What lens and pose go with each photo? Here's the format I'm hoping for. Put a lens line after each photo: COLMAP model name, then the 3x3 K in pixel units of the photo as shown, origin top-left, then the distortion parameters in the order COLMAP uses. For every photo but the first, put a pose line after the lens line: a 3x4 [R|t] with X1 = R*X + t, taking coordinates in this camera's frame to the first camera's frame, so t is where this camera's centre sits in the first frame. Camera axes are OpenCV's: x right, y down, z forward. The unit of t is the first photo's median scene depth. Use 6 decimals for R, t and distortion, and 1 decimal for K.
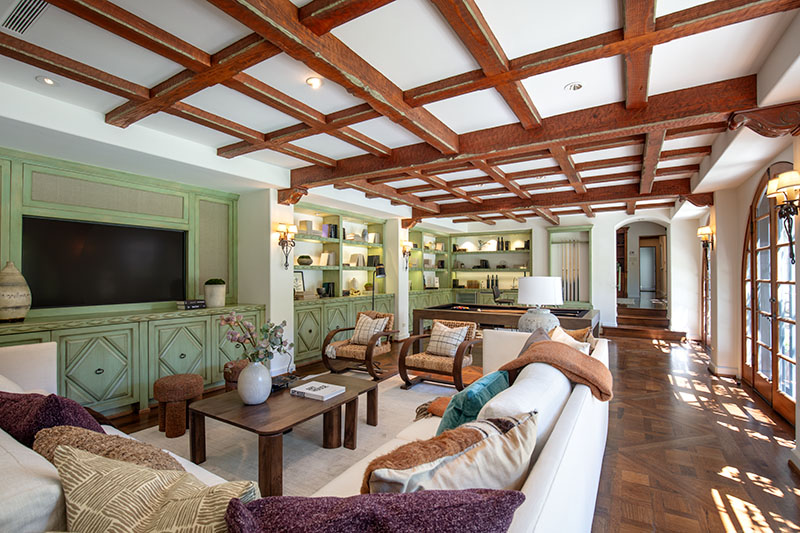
lens RADIAL K [[364.3, 0, 403.5], [0, 364.3, 265.7], [0, 0, 1]] dist [-0.012318, 0.000867]
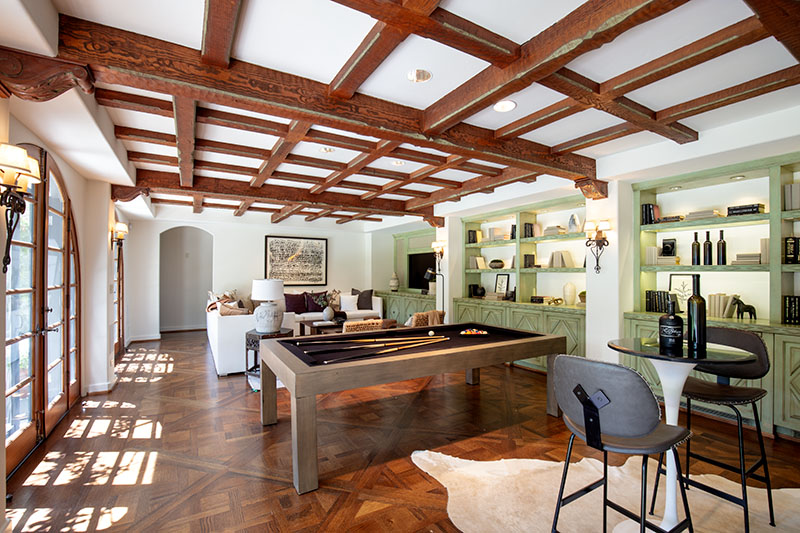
lens RADIAL K [[364.3, 0, 403.9], [0, 364.3, 272.7], [0, 0, 1]] dist [-0.012318, 0.000867]
pose [[-0.466258, -0.006584, -0.884624, 1.174084], [0.002120, 0.999961, -0.008559, 0.026731], [0.884646, -0.005866, -0.466226, 1.798343]]
